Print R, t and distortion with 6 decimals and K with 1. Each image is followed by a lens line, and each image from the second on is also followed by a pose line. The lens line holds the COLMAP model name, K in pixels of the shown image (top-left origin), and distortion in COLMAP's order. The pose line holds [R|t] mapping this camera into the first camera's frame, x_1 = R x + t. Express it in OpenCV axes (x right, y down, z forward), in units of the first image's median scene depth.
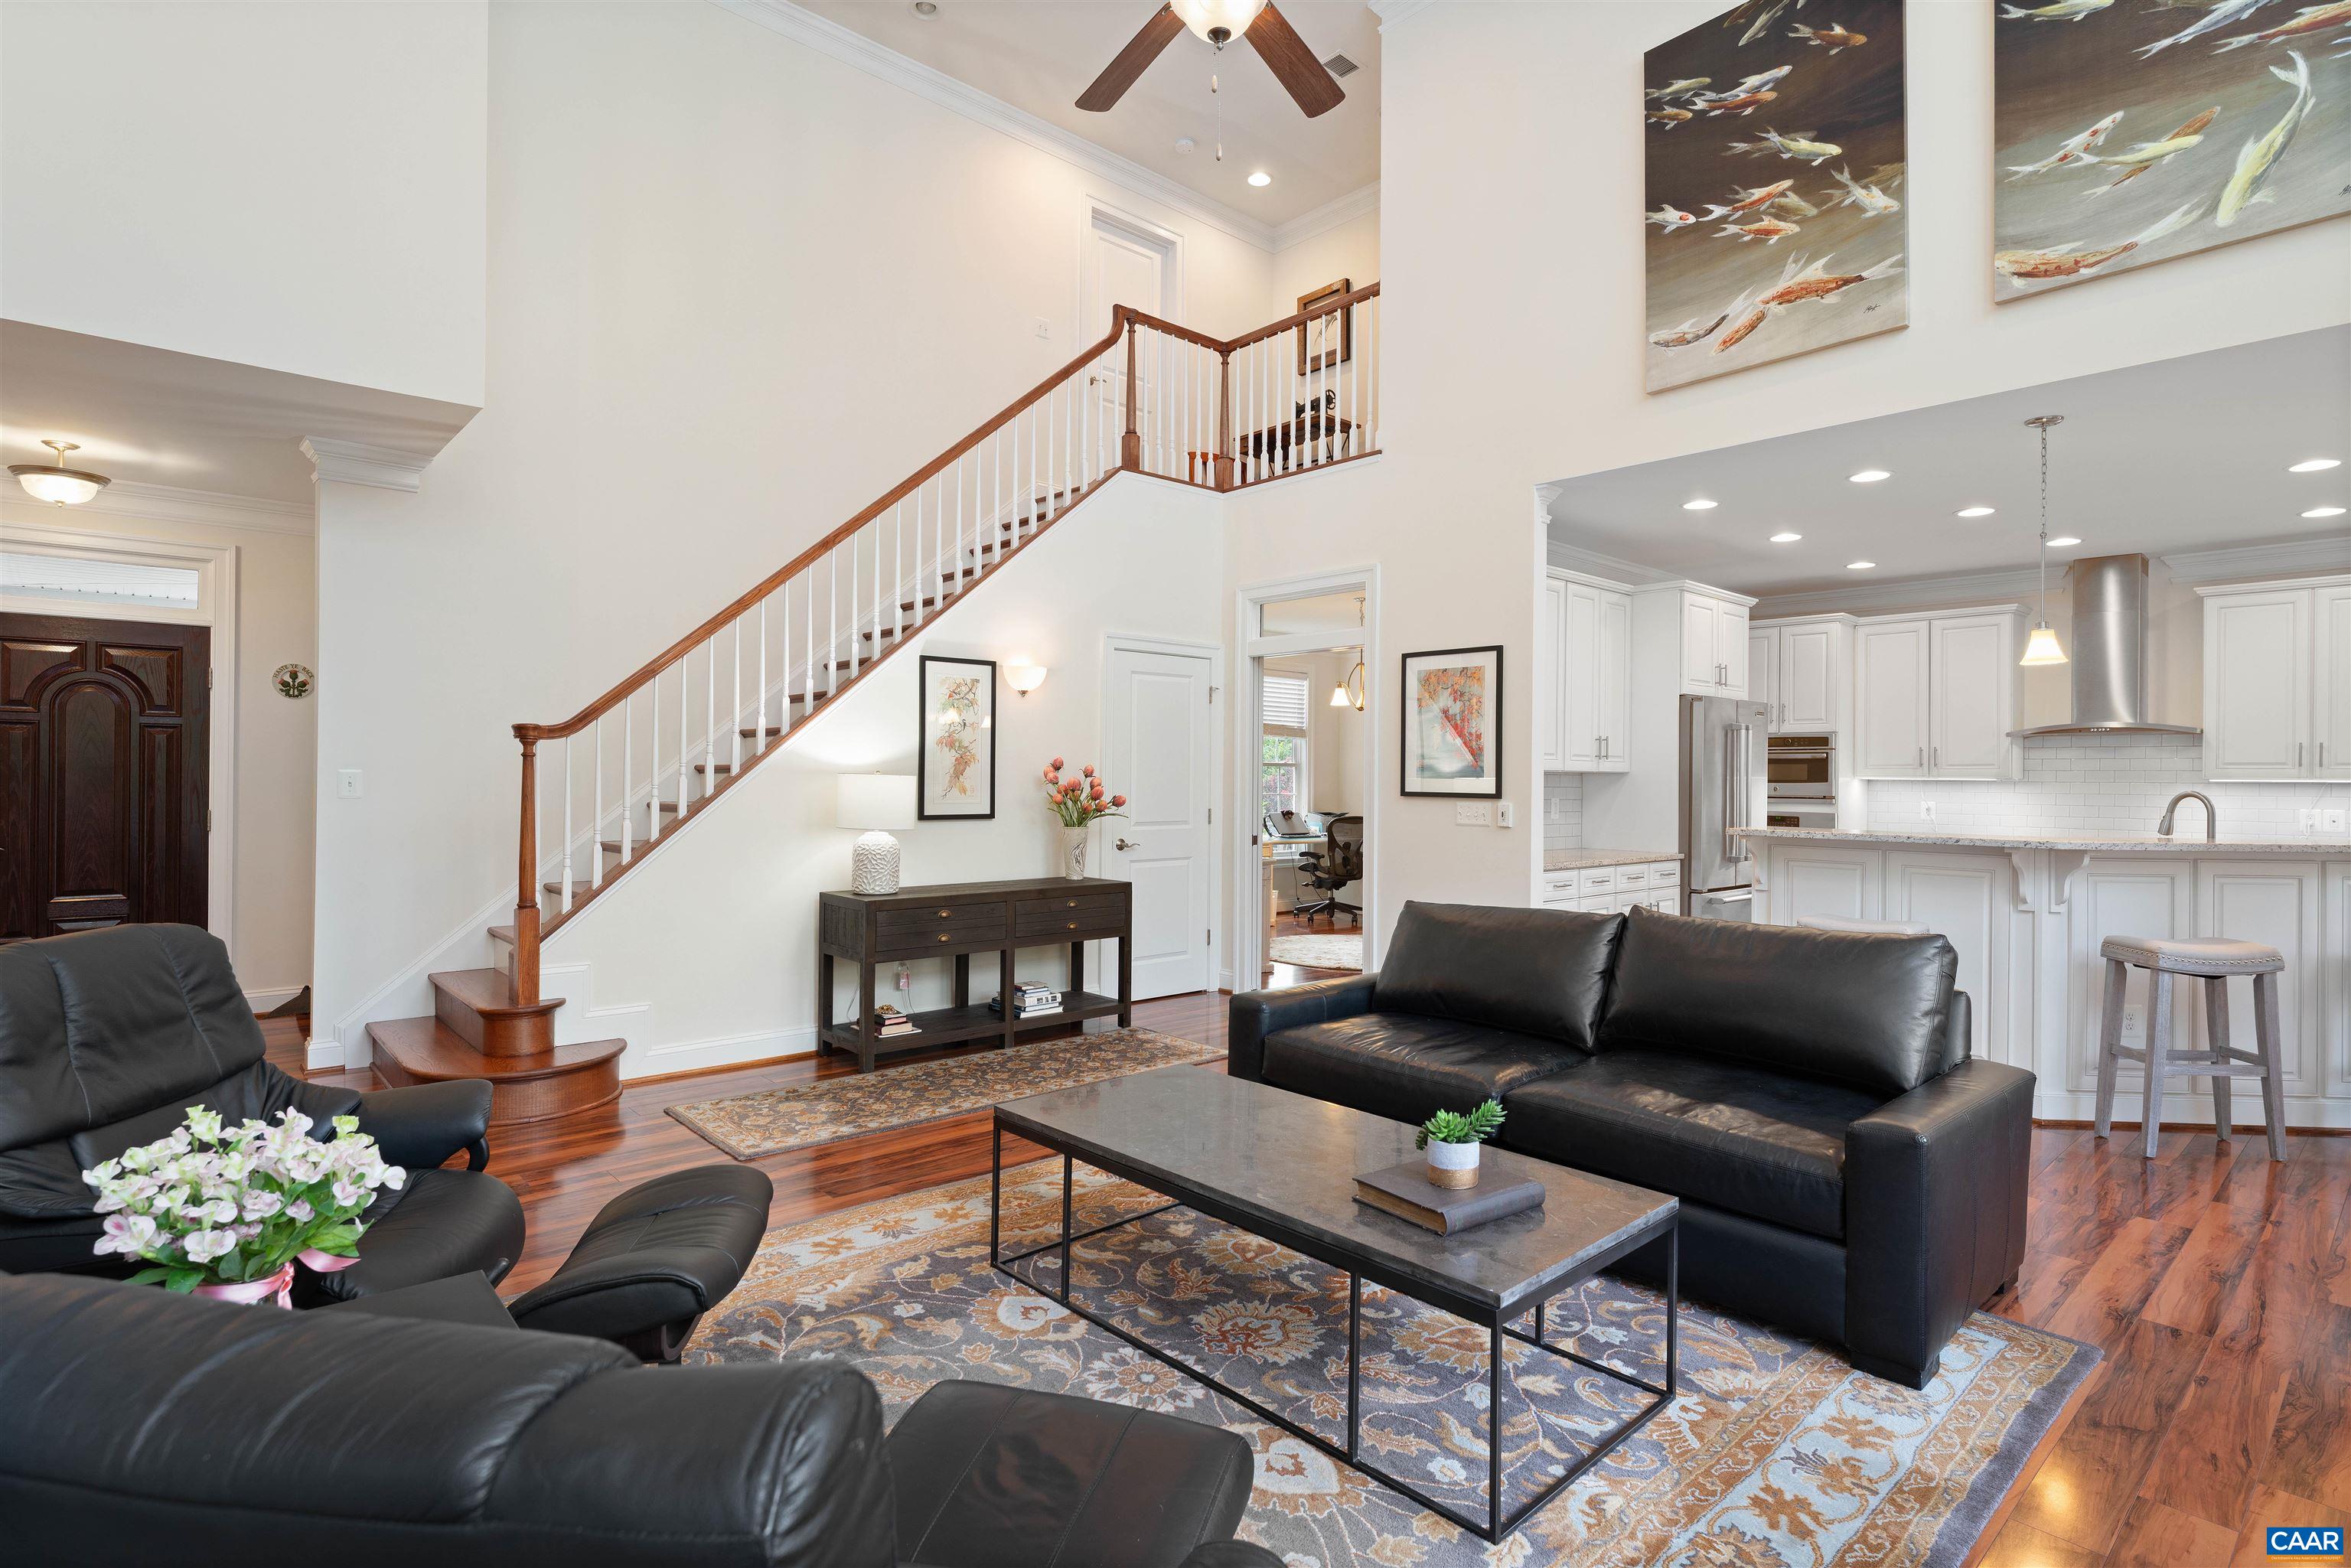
lens RADIAL K [[1153.5, 0, 1156.8], [0, 1153.5, 785.3], [0, 0, 1]] dist [-0.003904, 0.001450]
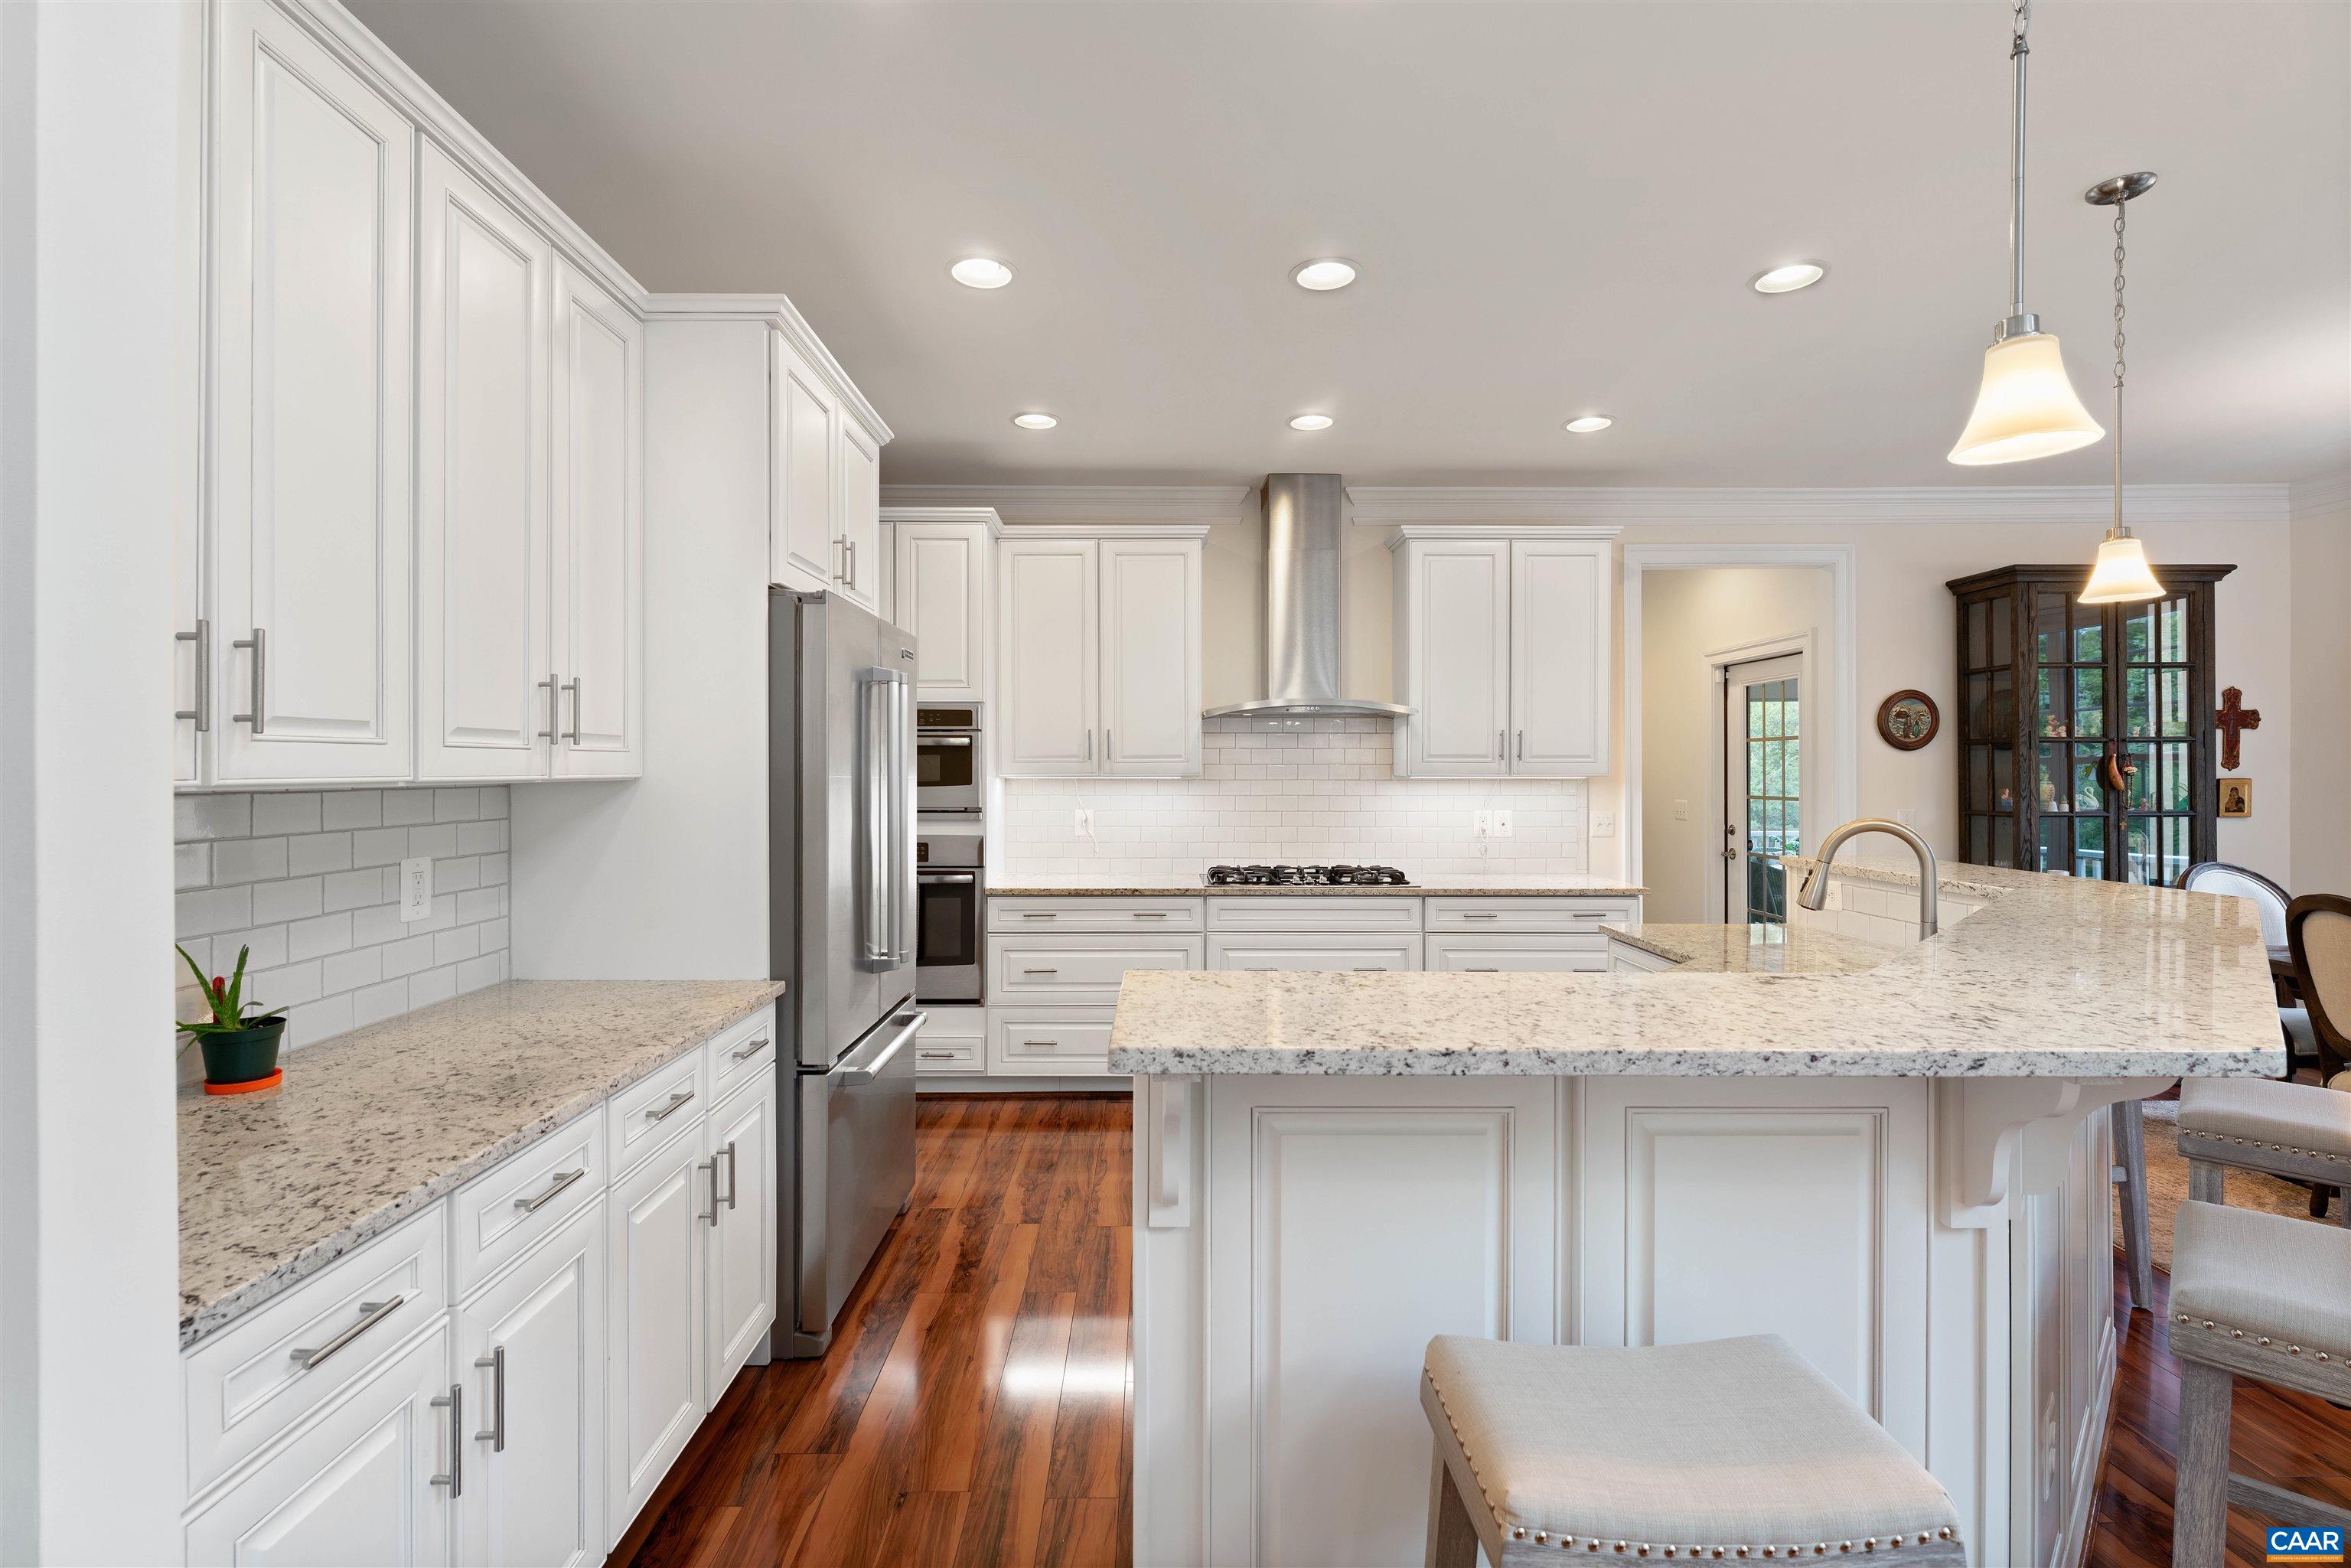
lens RADIAL K [[1068.6, 0, 1164.3], [0, 1068.6, 769.9], [0, 0, 1]] dist [-0.003777, 0.000391]
pose [[0.653465, -0.011592, 0.756868, 0.358495], [0.012041, 0.999915, 0.004919, -0.019745], [-0.756861, 0.005899, 0.653549, 0.893715]]
